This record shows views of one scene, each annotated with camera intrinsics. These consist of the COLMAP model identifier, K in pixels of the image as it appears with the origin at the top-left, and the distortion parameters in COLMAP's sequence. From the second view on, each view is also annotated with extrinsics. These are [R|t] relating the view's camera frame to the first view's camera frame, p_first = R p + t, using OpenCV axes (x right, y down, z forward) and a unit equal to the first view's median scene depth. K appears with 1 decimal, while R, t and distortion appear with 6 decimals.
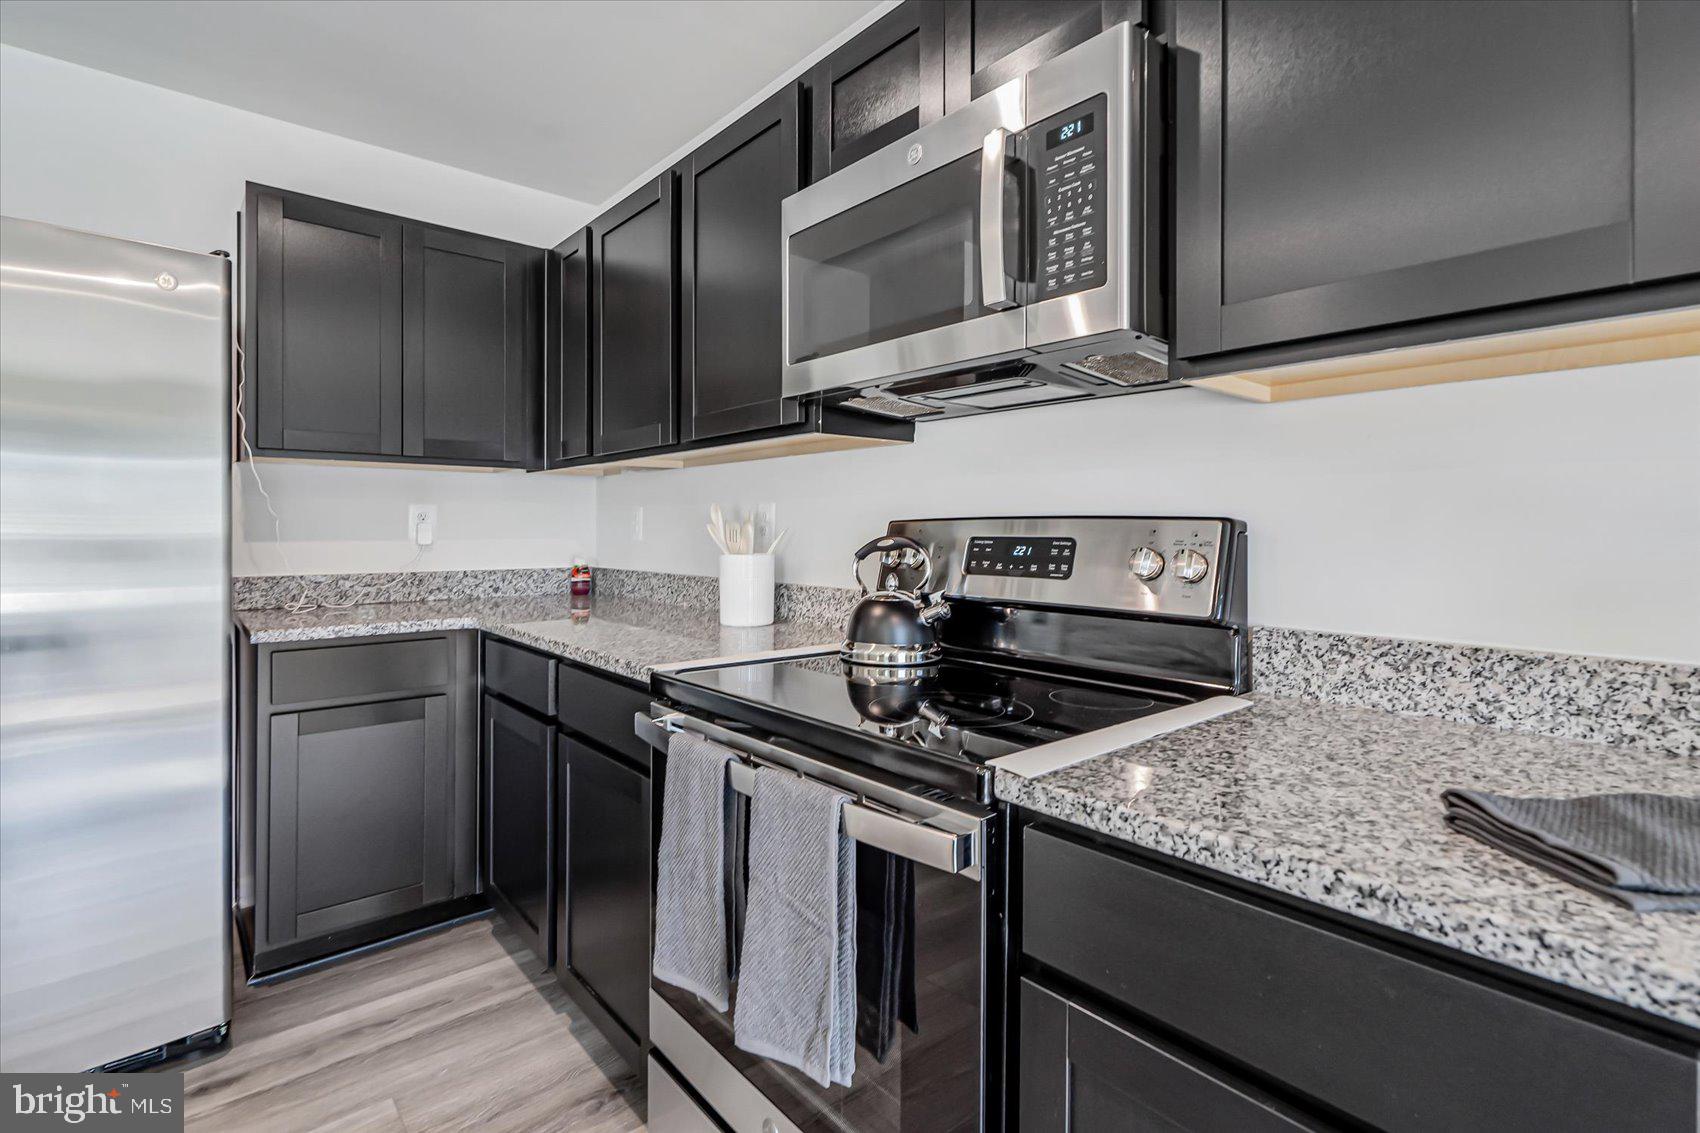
lens RADIAL K [[784.8, 0, 856.7], [0, 784.8, 526.2], [0, 0, 1]] dist [-0.005620, 0.000080]
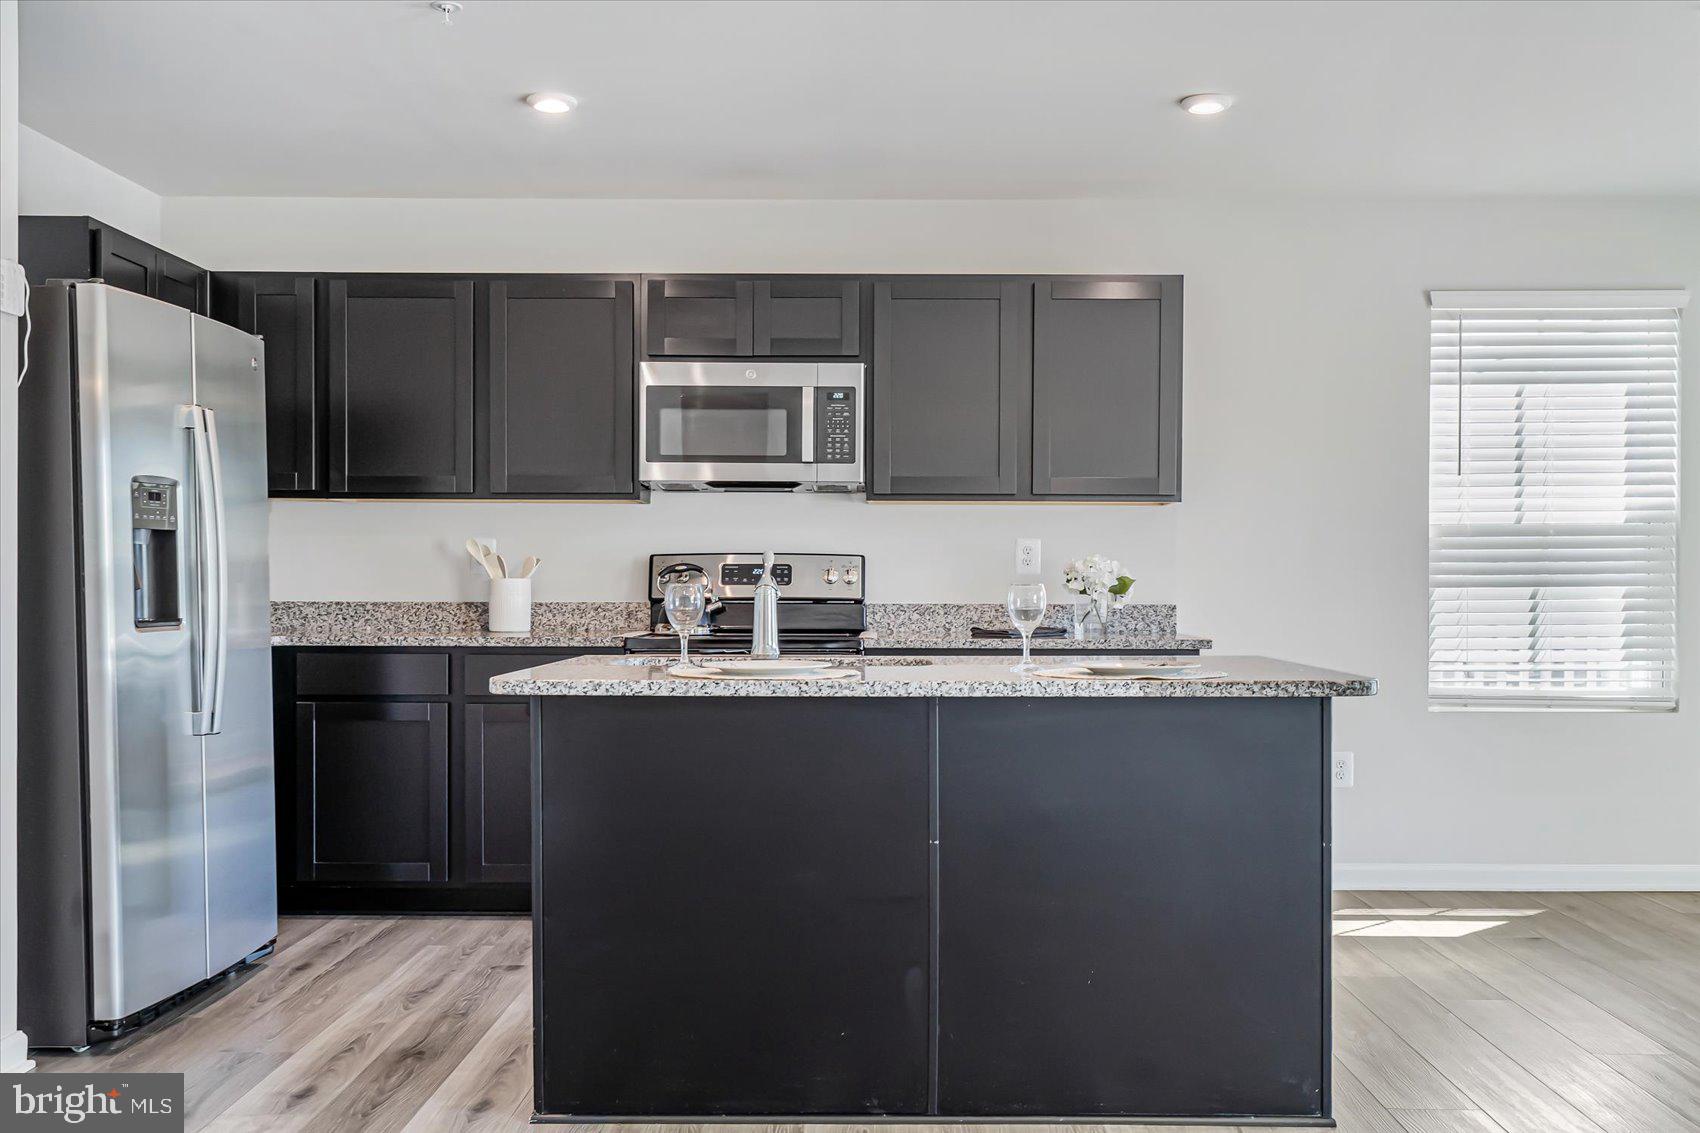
lens RADIAL K [[1669.8, 0, 847.4], [0, 1669.8, 567.0], [0, 0, 1]] dist [0.039123, 0.000000]
pose [[0.656972, 0.007193, 0.753881, -2.838129], [-0.004492, 0.999974, -0.005627, 0.044773], [-0.753902, 0.000310, 0.656987, -1.908145]]
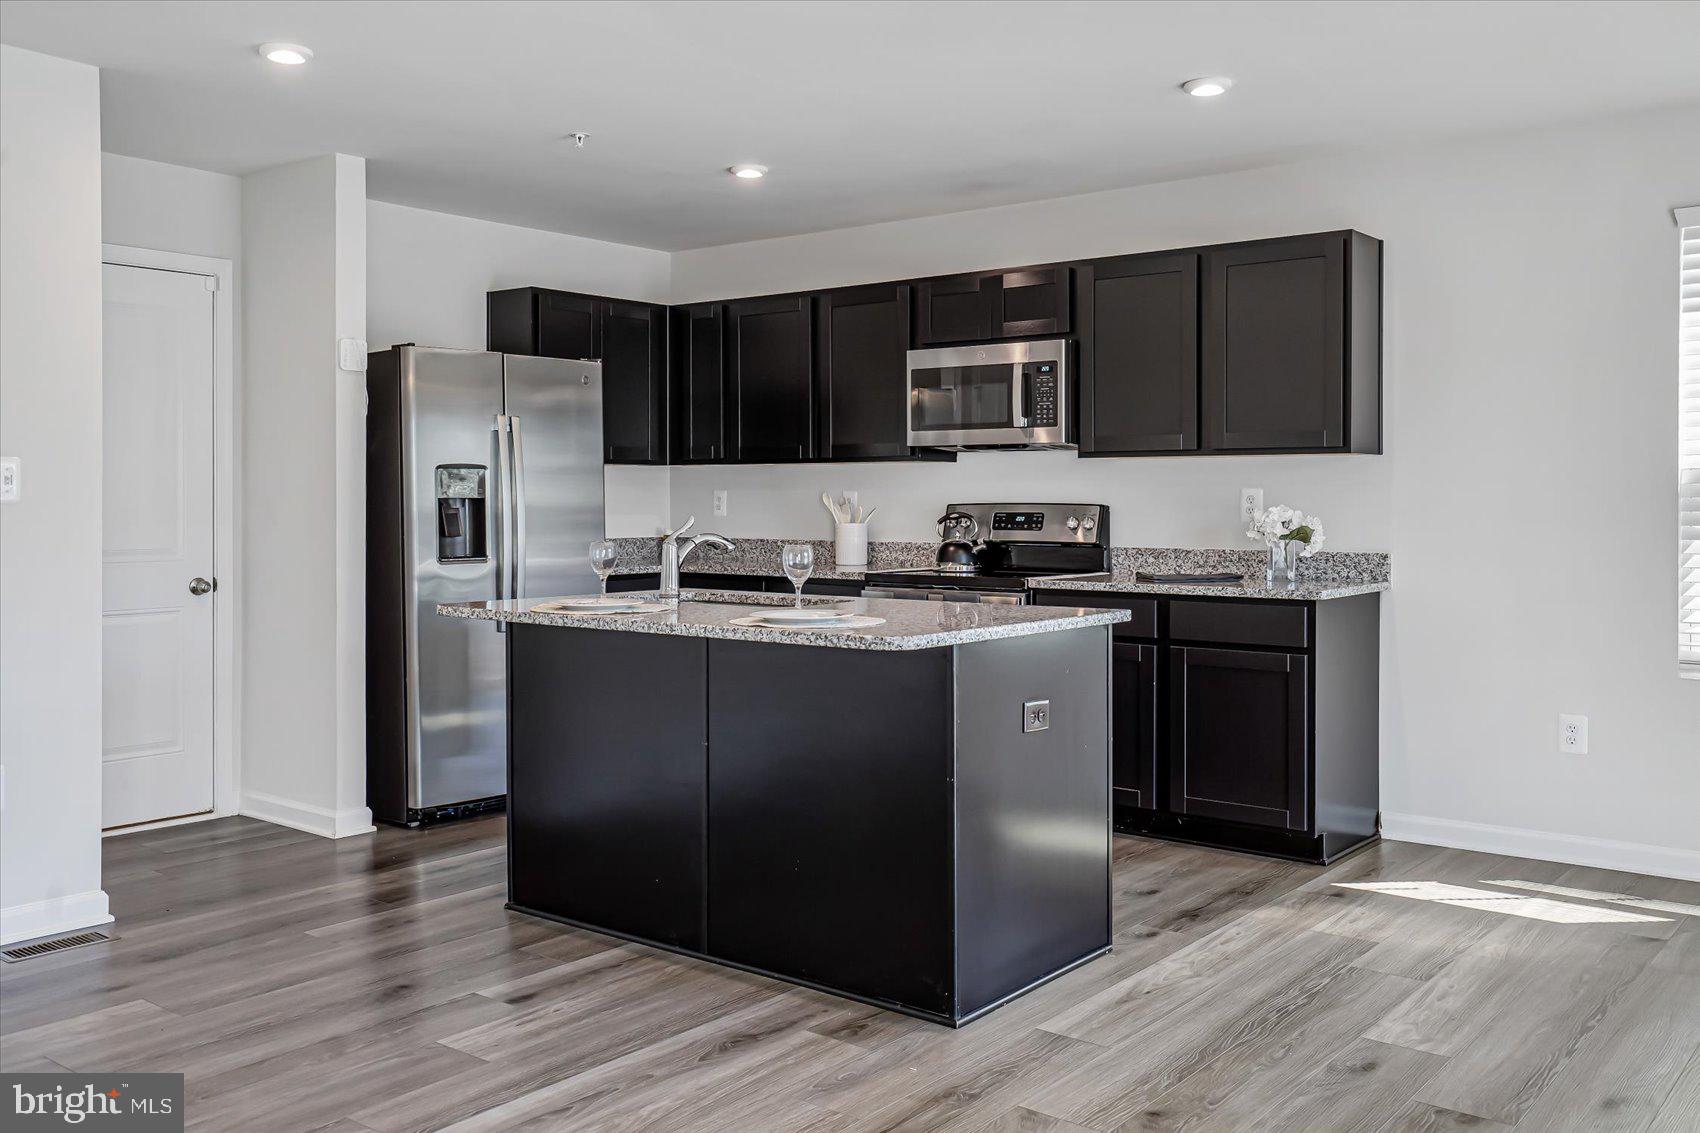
lens RADIAL K [[1490.3, 0, 856.6], [0, 1490.3, 493.7], [0, 0, 1]] dist [0.037001, 0.000158]
pose [[0.981886, -0.001478, 0.189467, -1.109852], [0.001557, 0.999999, -0.000271, -0.042001], [-0.189466, 0.000561, 0.981887, -3.257396]]
